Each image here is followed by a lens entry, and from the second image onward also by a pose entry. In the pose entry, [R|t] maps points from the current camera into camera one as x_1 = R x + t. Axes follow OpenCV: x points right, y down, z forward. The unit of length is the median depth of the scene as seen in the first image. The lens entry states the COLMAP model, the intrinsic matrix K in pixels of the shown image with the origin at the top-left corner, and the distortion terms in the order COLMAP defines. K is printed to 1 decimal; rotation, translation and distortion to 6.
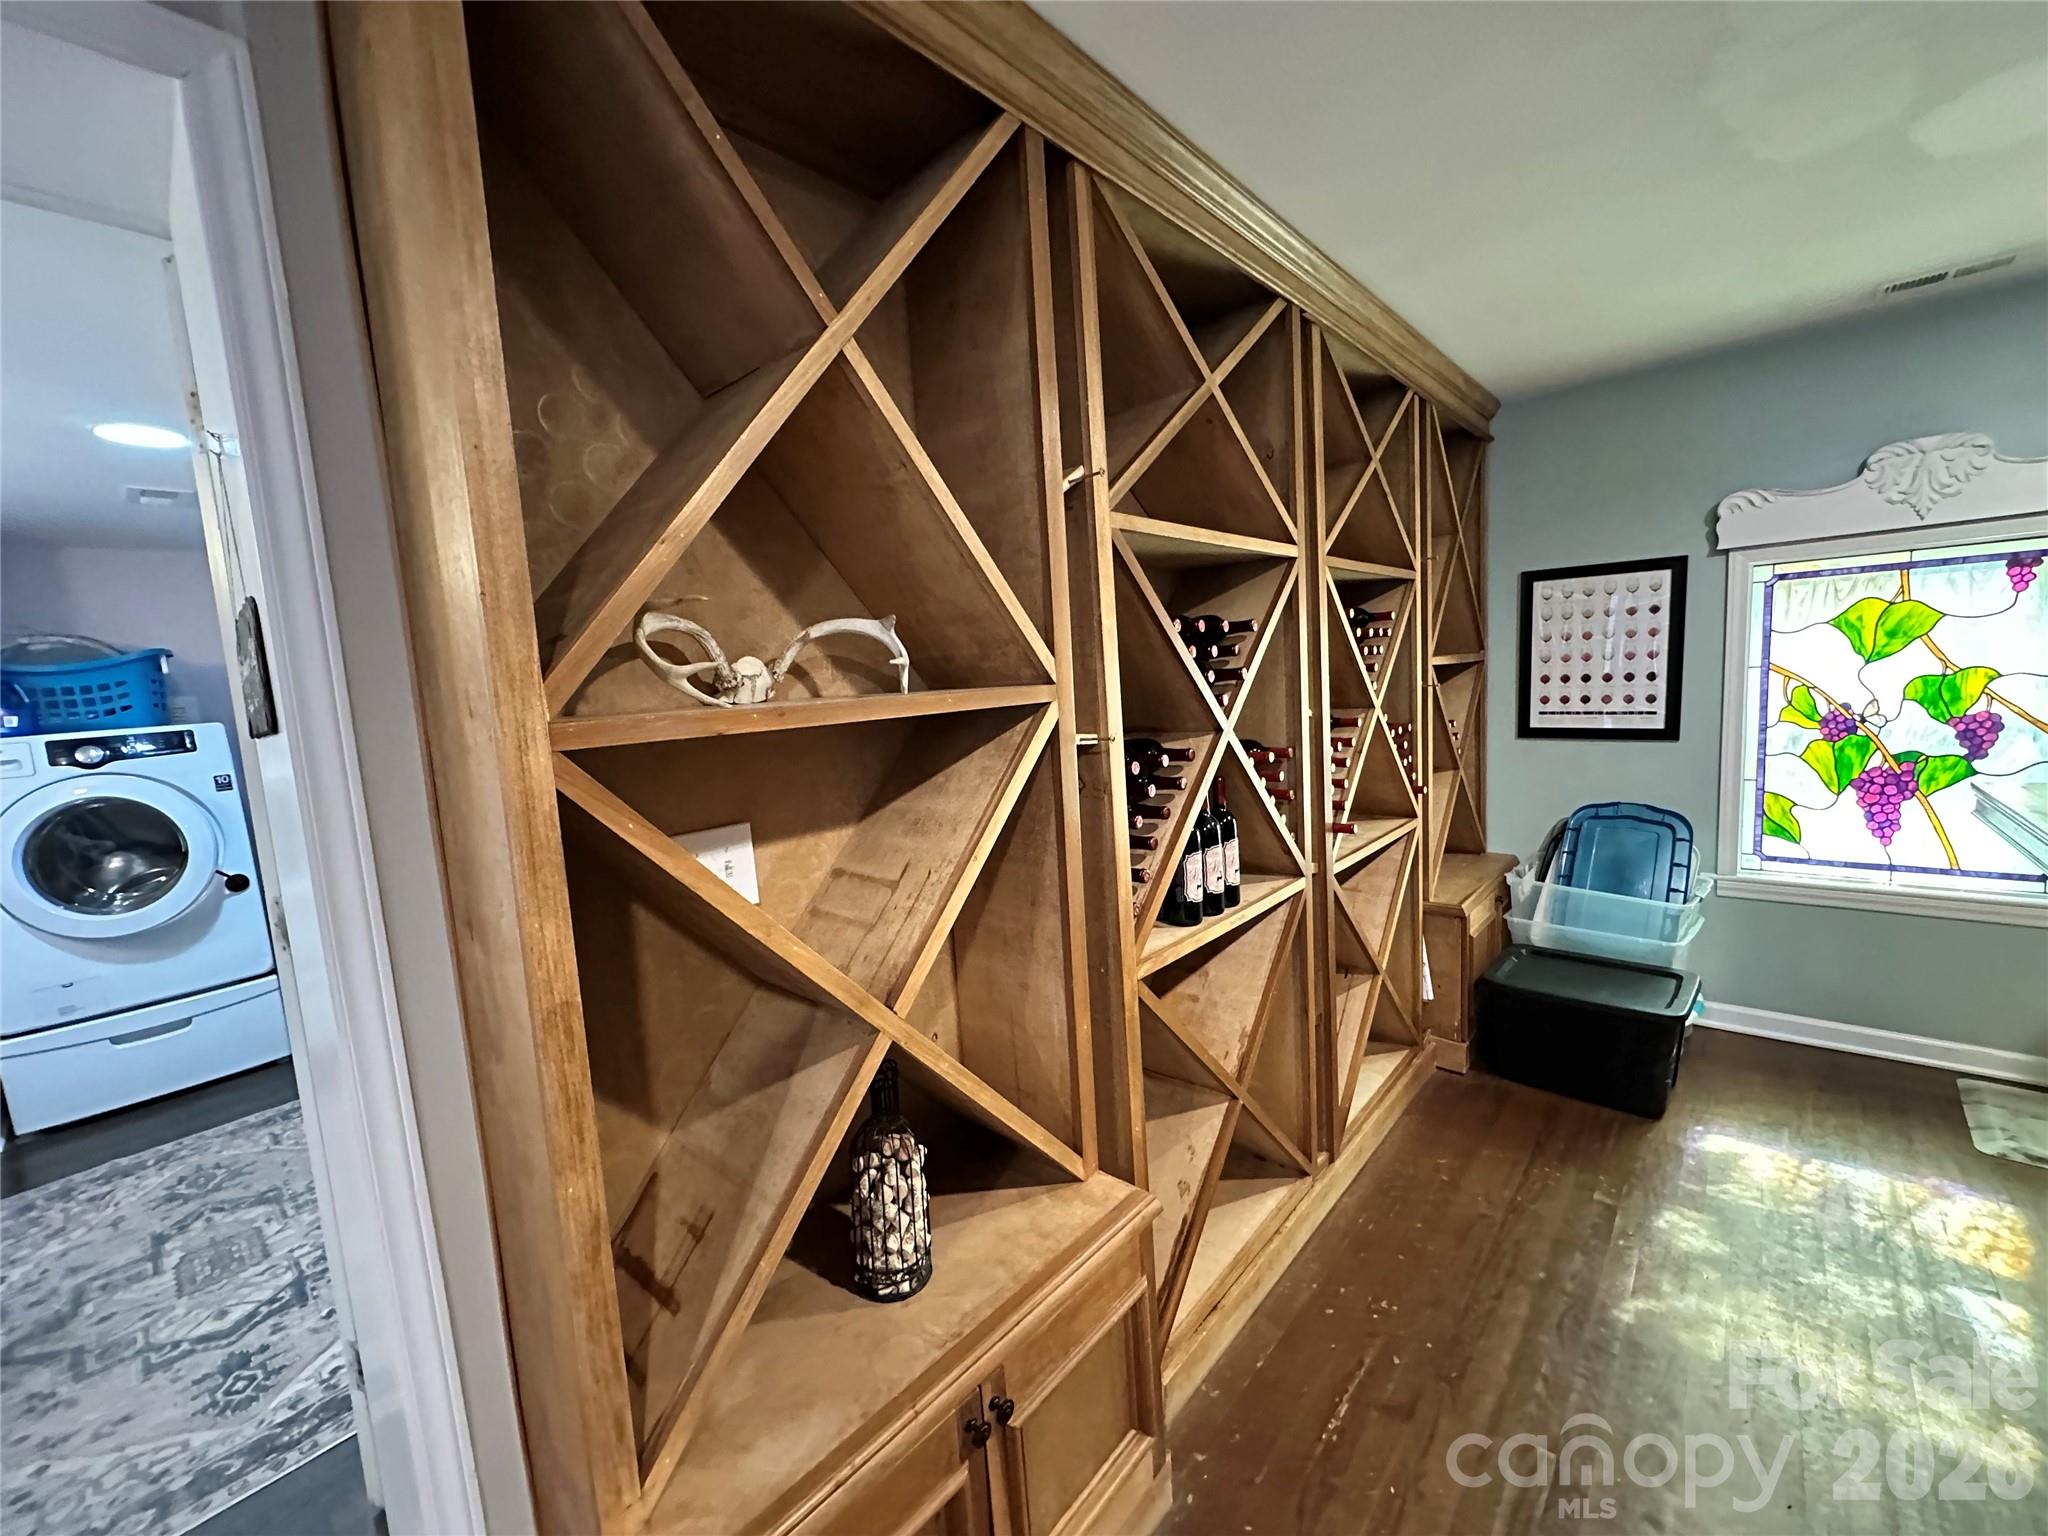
lens RADIAL K [[814.5, 0, 1028.6], [0, 814.5, 770.6], [0, 0, 1]] dist [-0.003253, 0.000534]
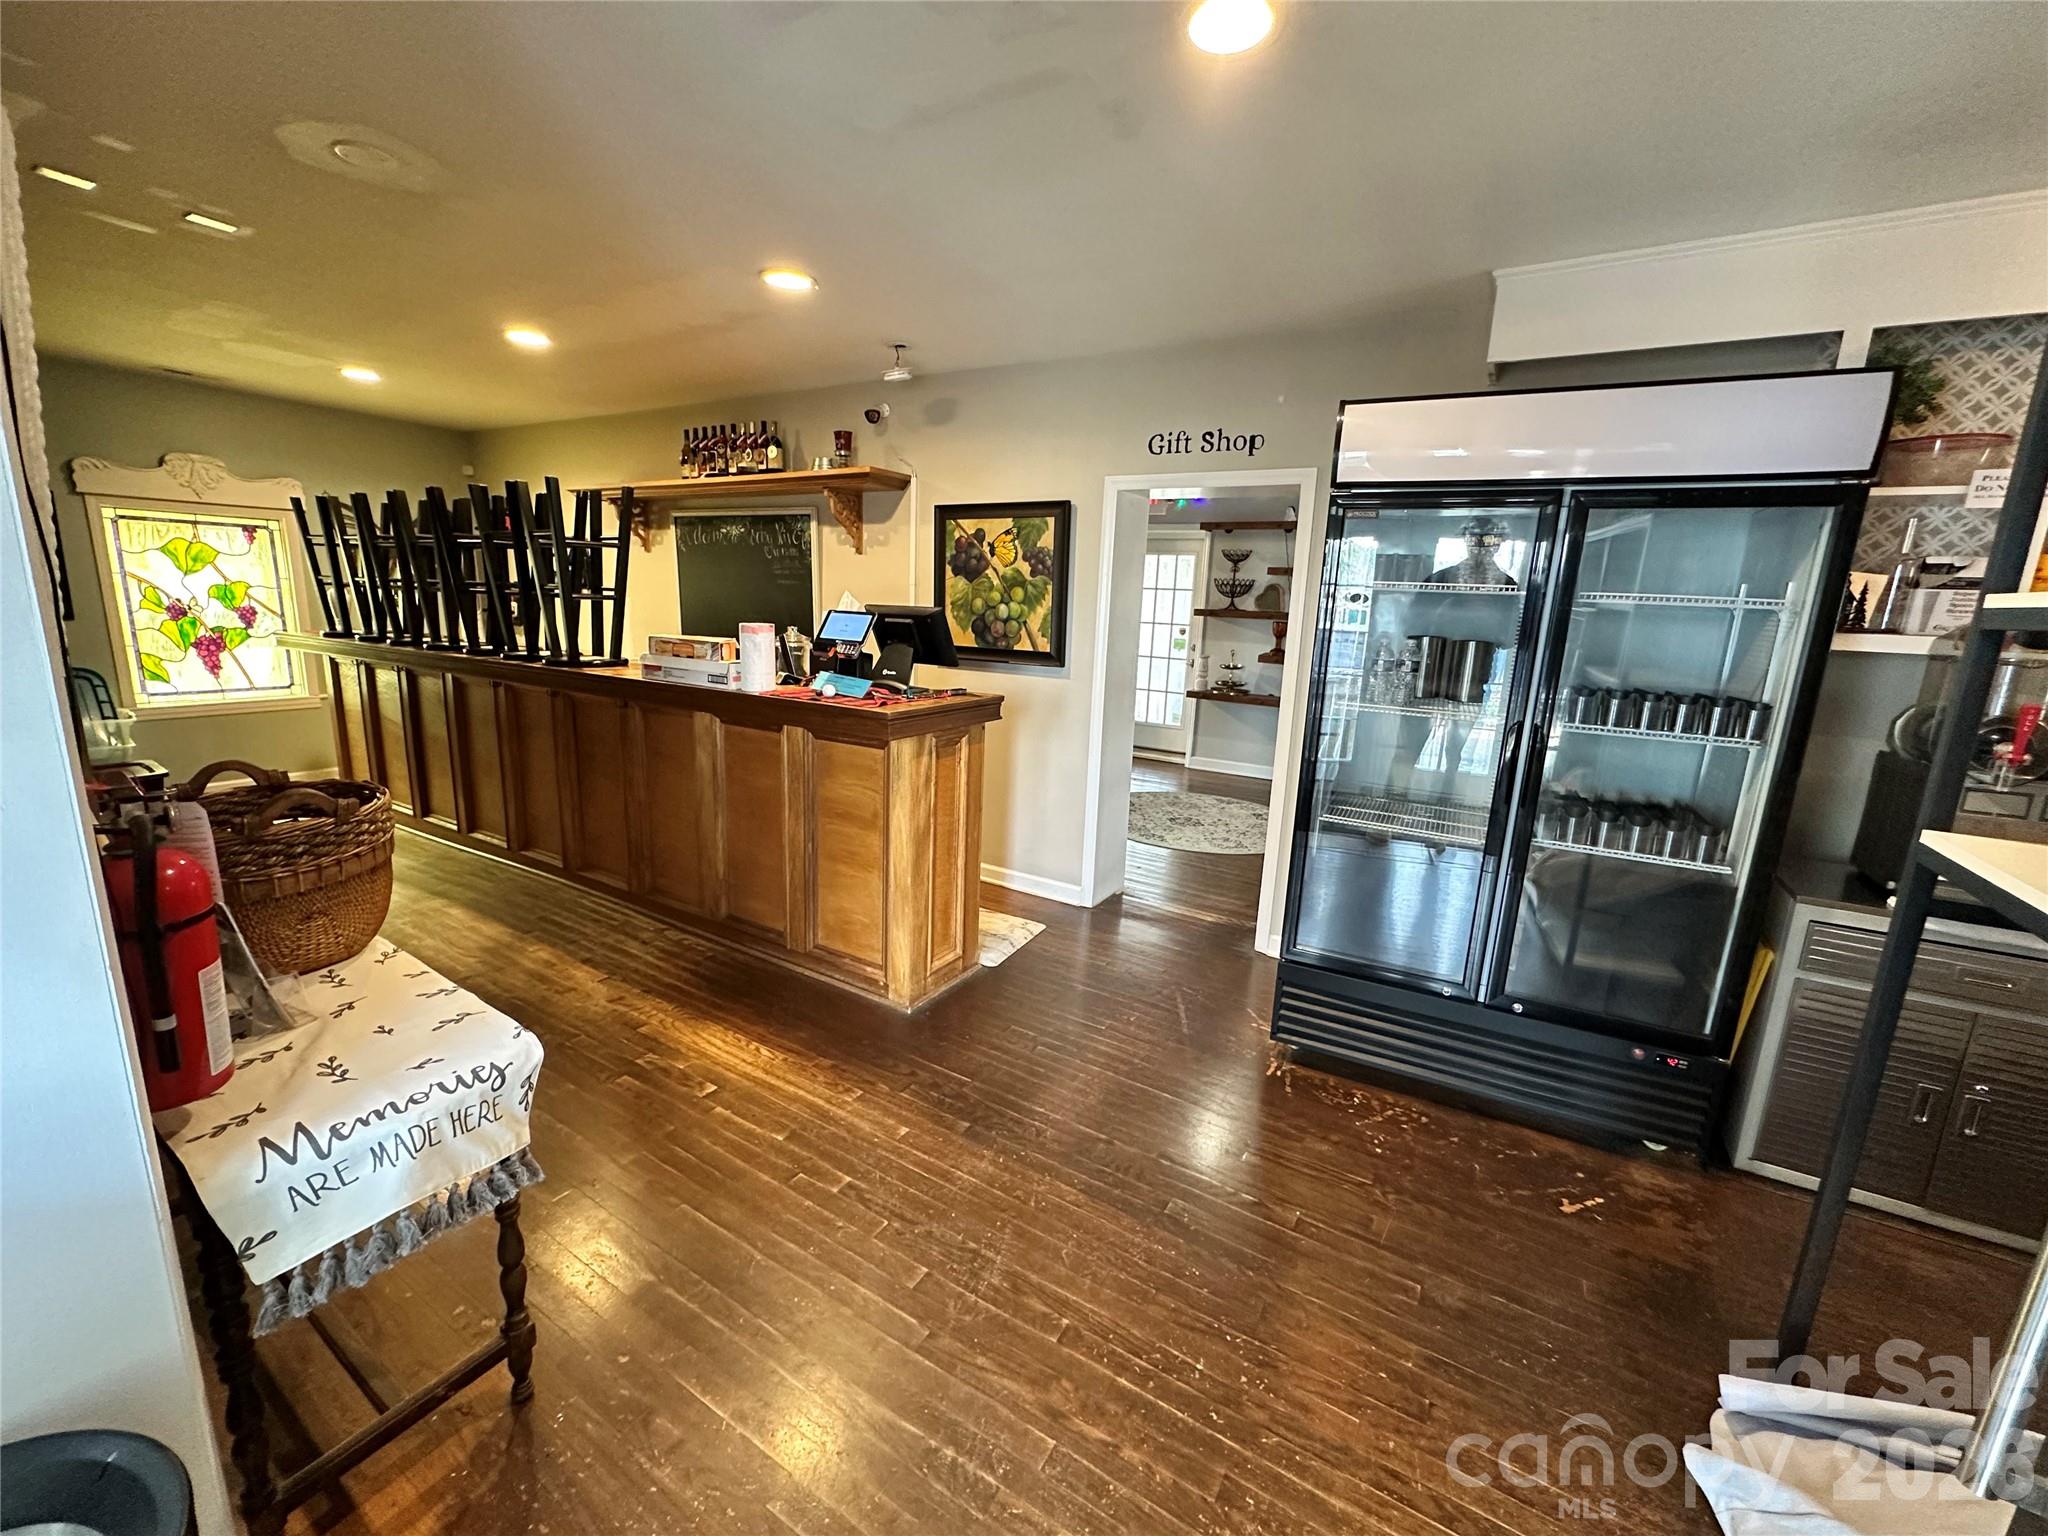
lens RADIAL K [[814.5, 0, 1018.5], [0, 814.5, 769.9], [0, 0, 1]] dist [-0.003253, 0.000534]
pose [[-0.181664, -0.148559, 0.972074, -1.128831], [0.083282, 0.982647, 0.165739, 0.148462], [-0.979828, 0.111065, -0.166139, -0.458170]]
